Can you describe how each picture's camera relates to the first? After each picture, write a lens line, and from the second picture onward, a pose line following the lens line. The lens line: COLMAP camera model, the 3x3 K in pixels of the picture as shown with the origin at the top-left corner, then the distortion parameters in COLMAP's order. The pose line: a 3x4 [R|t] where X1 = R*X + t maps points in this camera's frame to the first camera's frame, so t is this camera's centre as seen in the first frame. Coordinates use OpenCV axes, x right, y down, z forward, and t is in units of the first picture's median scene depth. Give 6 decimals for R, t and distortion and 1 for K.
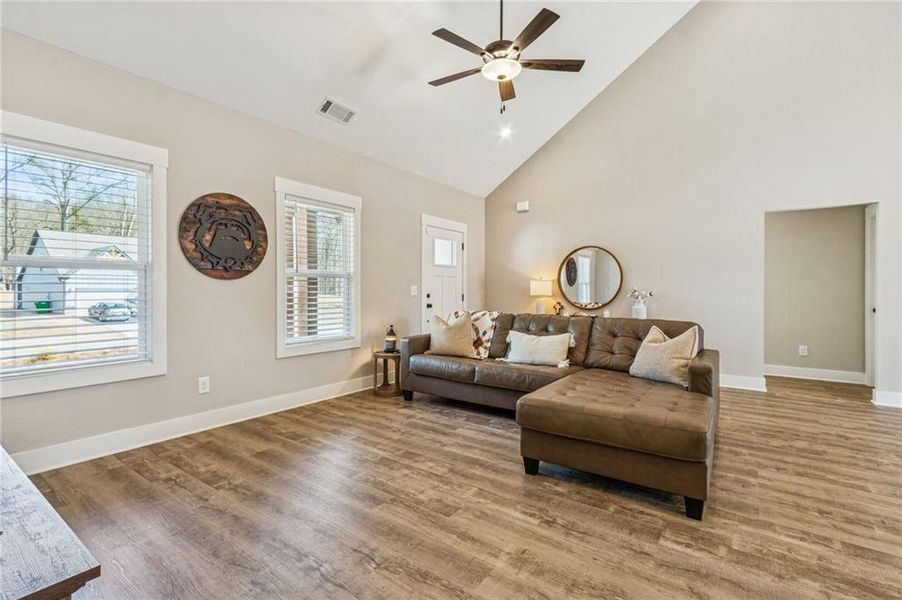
lens RADIAL K [[417.8, 0, 441.7], [0, 417.8, 291.7], [0, 0, 1]] dist [0.006710, -0.002499]
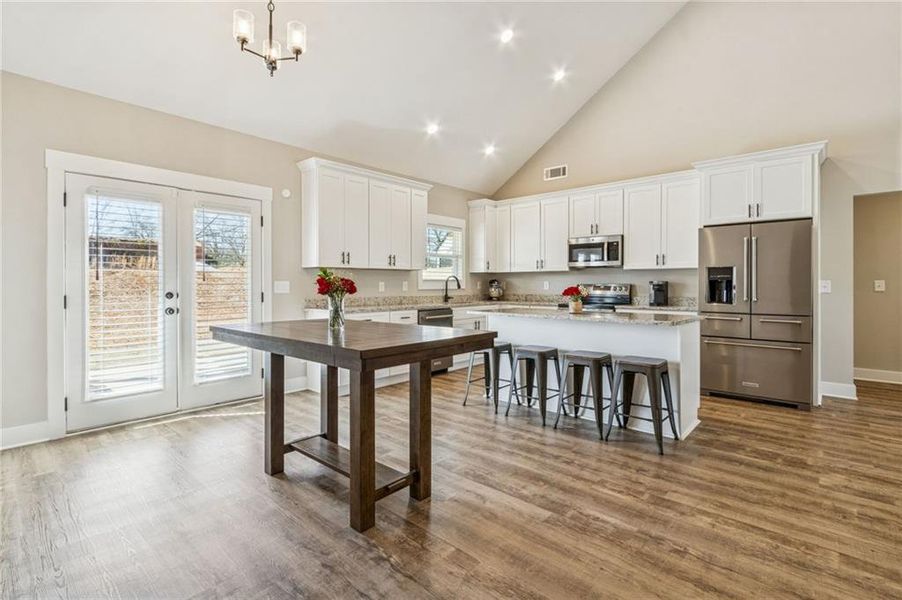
lens RADIAL K [[425.8, 0, 442.3], [0, 425.8, 286.5], [0, 0, 1]] dist [0.005043, -0.001710]
pose [[-0.994368, -0.002657, 0.105946, 1.153023], [-0.001873, 0.999970, 0.007501, -0.008359], [-0.105963, 0.007260, -0.994344, 1.282263]]
